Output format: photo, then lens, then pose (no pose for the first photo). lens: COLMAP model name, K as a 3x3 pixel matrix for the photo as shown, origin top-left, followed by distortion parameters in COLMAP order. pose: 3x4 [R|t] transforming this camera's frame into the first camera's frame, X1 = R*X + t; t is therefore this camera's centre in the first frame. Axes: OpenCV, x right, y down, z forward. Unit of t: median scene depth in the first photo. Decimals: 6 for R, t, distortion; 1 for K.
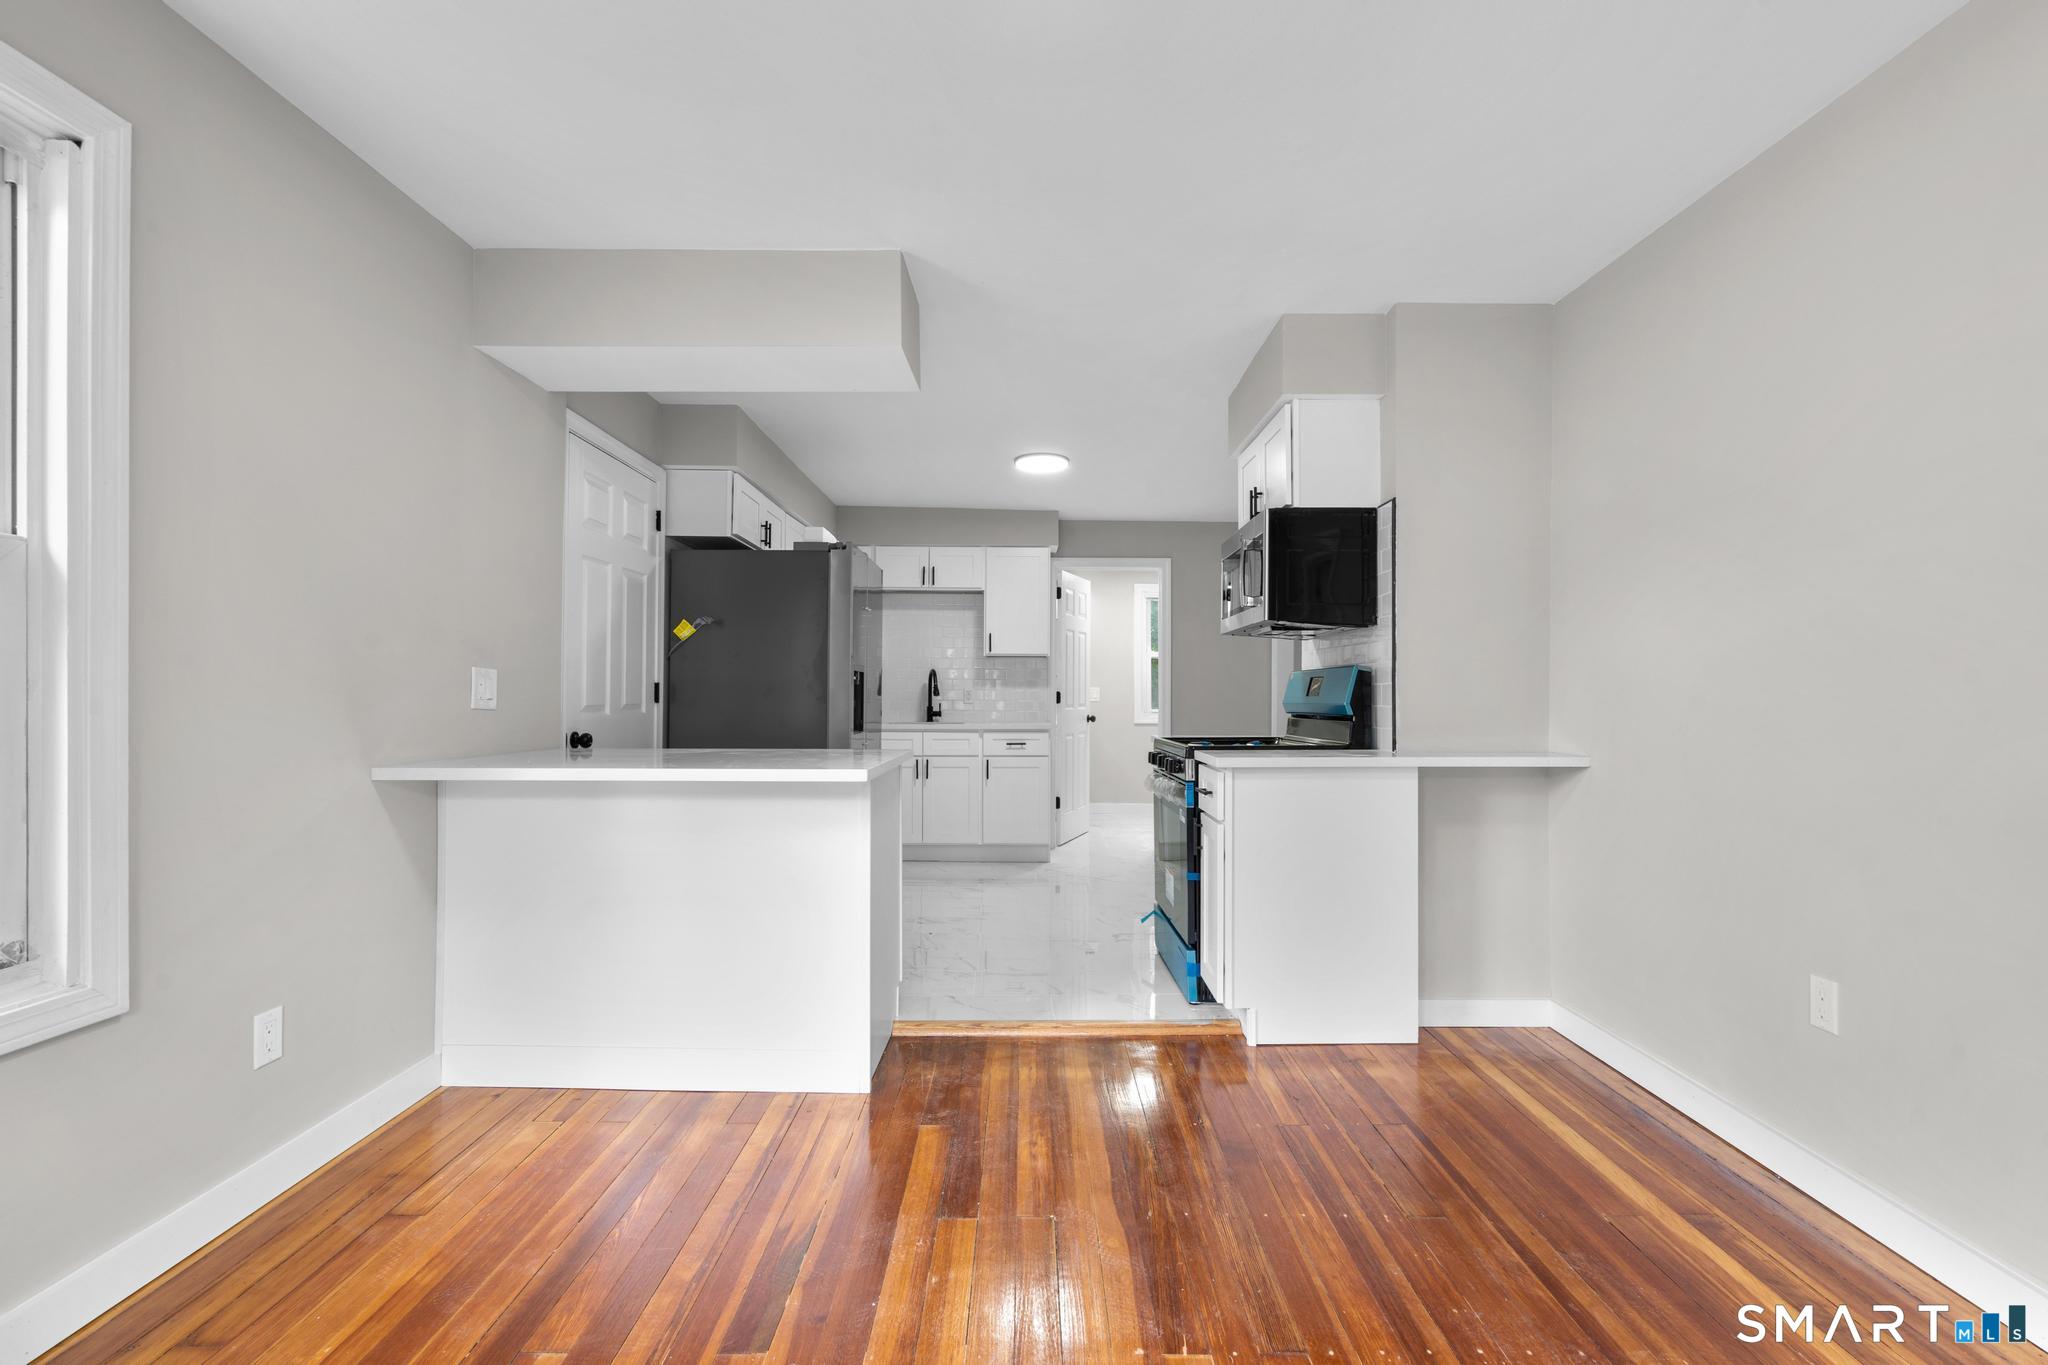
lens RADIAL K [[920.0, 0, 1027.1], [0, 920.0, 689.7], [0, 0, 1]] dist [-0.006754, 0.003725]
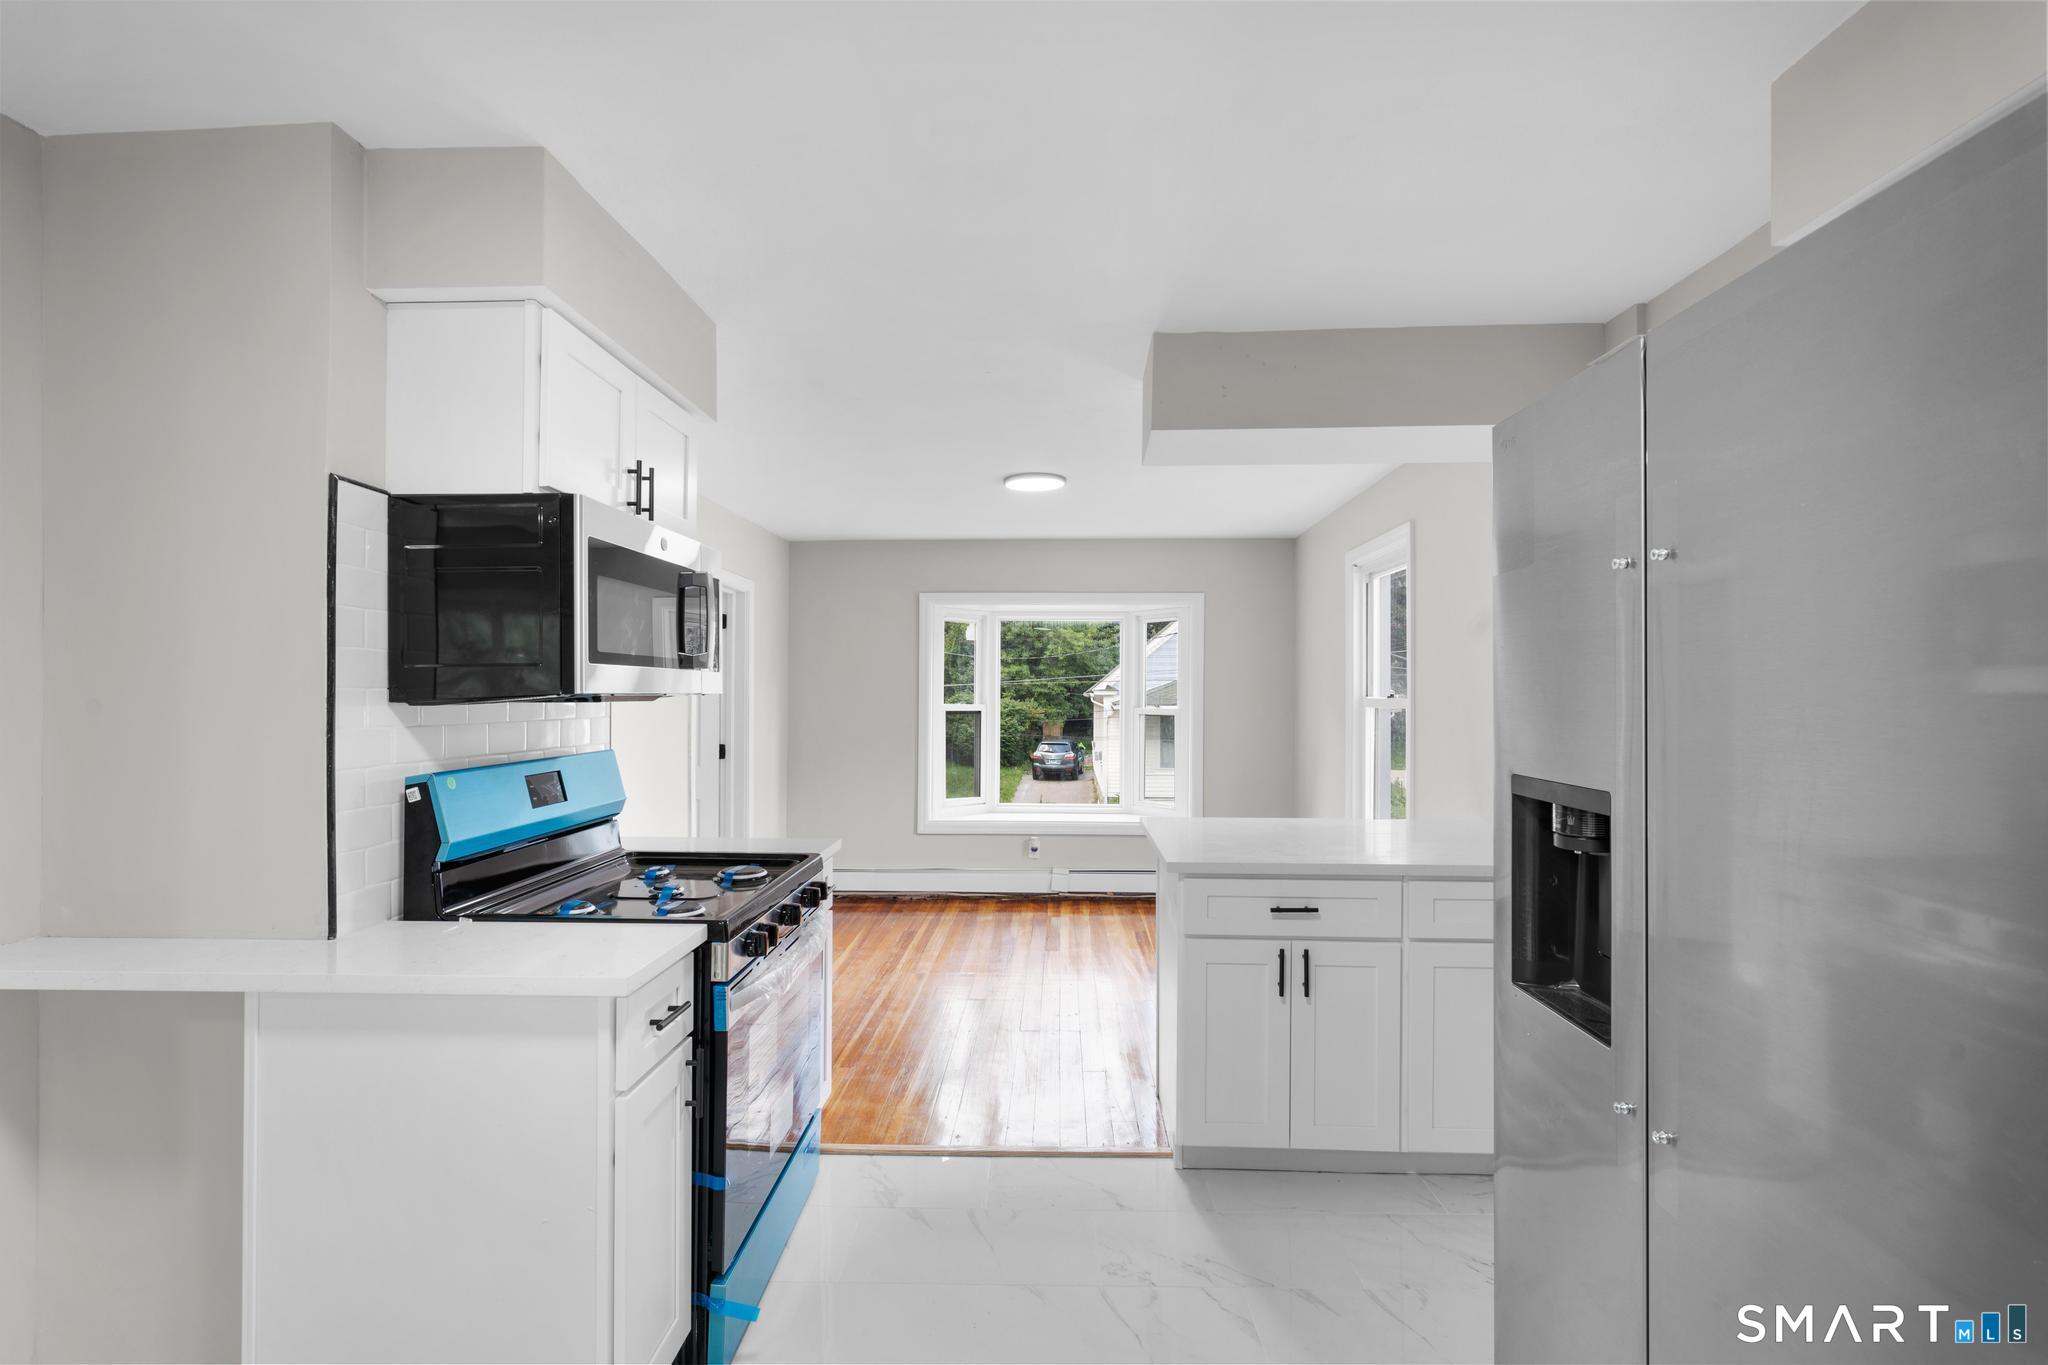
lens RADIAL K [[920.0, 0, 1022.1], [0, 920.0, 689.2], [0, 0, 1]] dist [-0.006754, 0.003725]
pose [[-0.998888, -0.004669, 0.046907, -0.039939], [-0.005008, 0.999962, -0.007093, -0.079764], [-0.046872, -0.007320, -0.998874, 1.905857]]
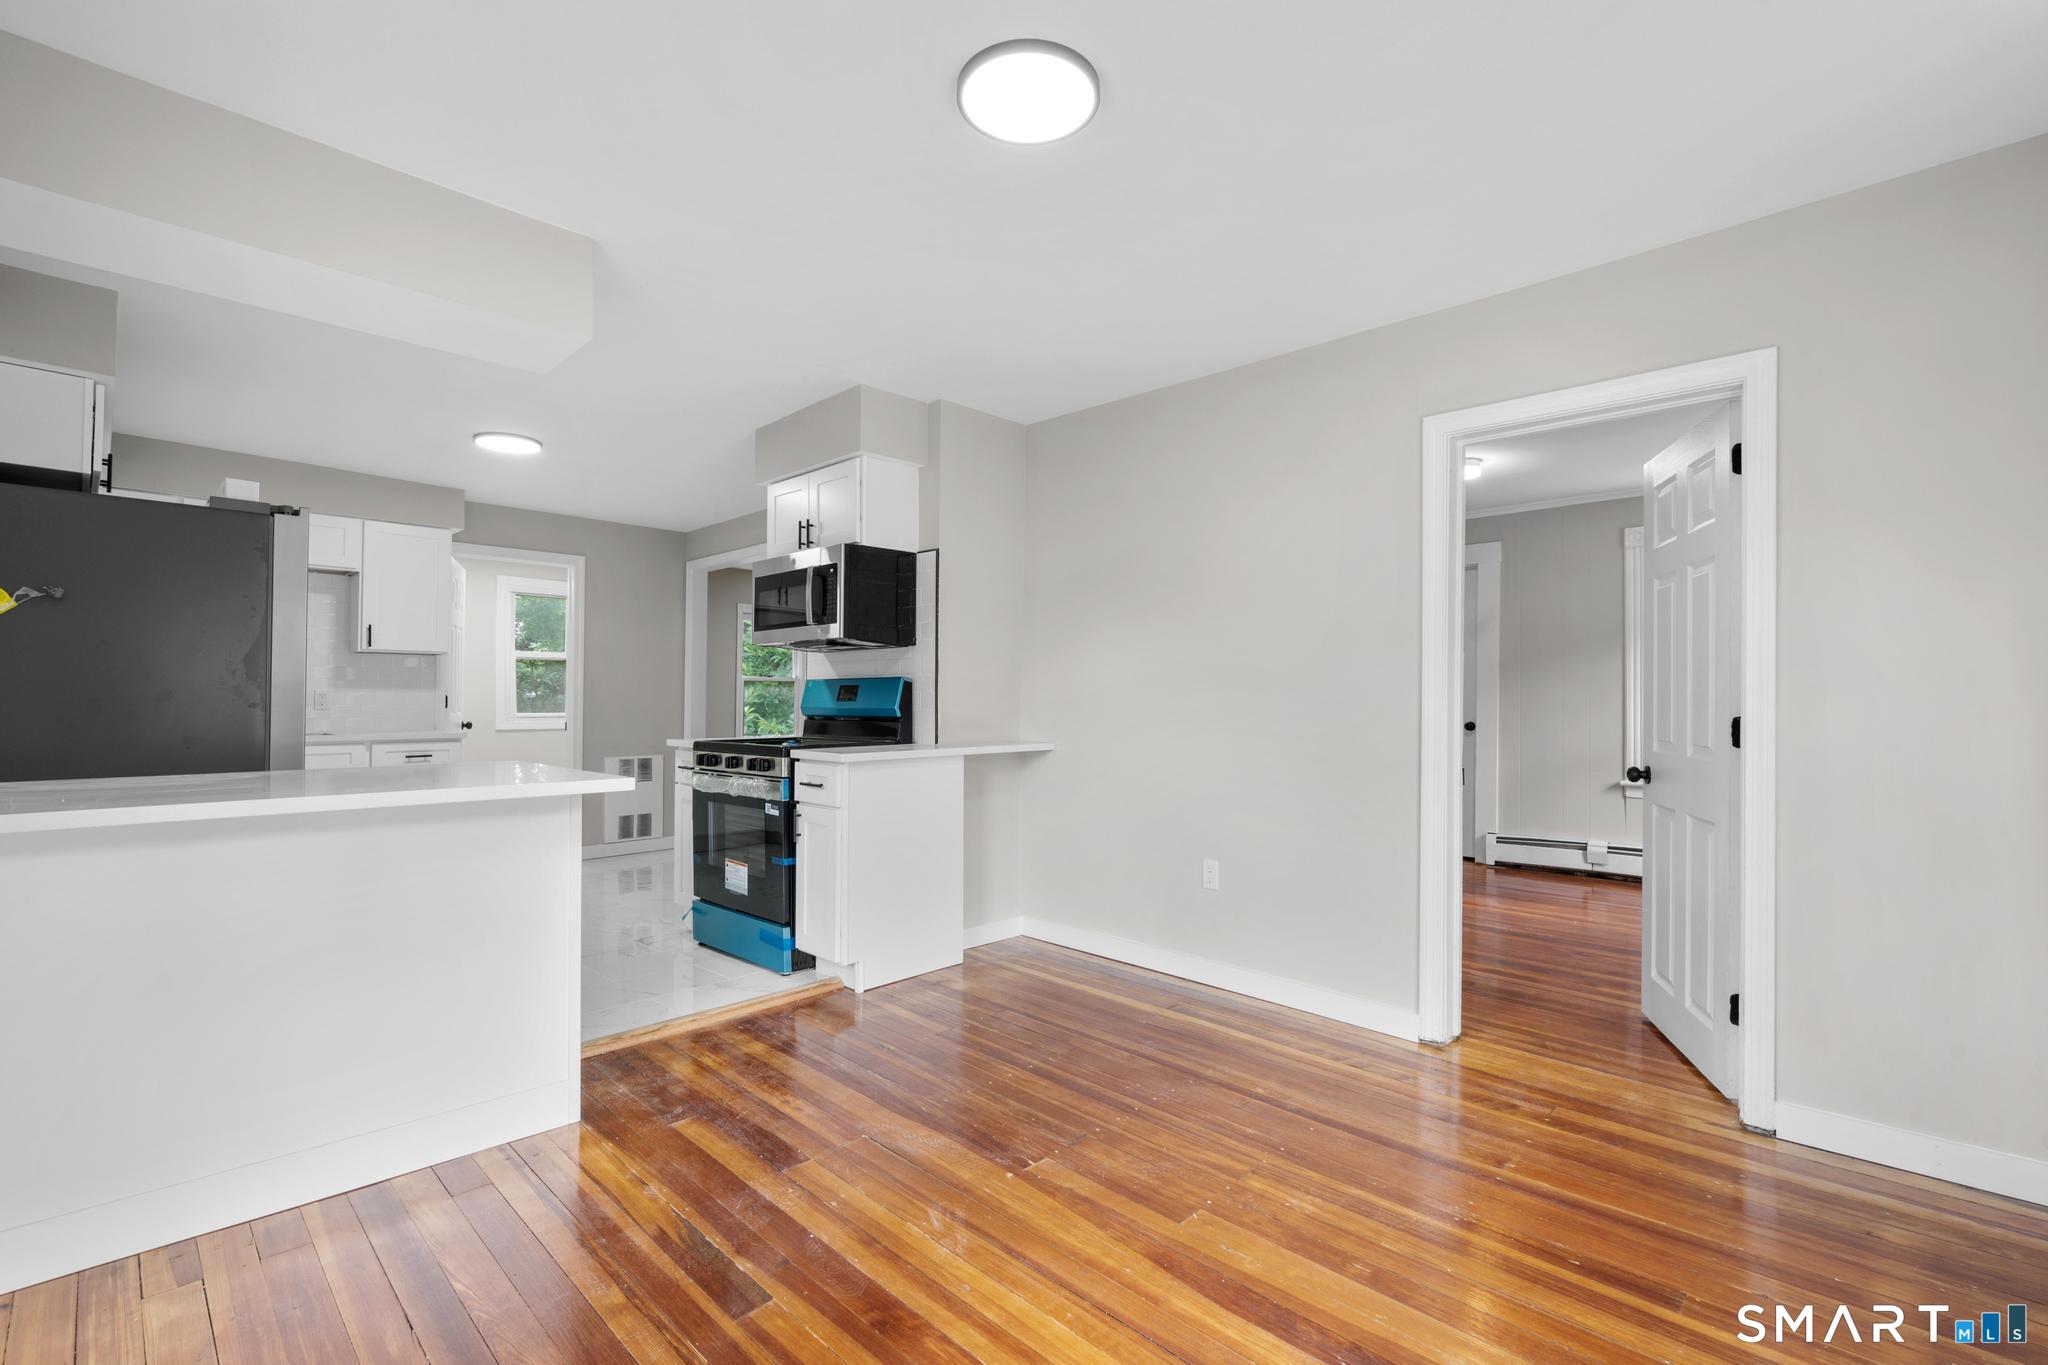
lens RADIAL K [[920.0, 0, 1025.6], [0, 920.0, 687.7], [0, 0, 1]] dist [-0.006754, 0.003725]
pose [[0.697490, 0.008584, 0.716543, -0.454029], [-0.005375, 0.999963, -0.006747, -0.004432], [-0.716574, 0.000855, 0.697510, 0.005202]]
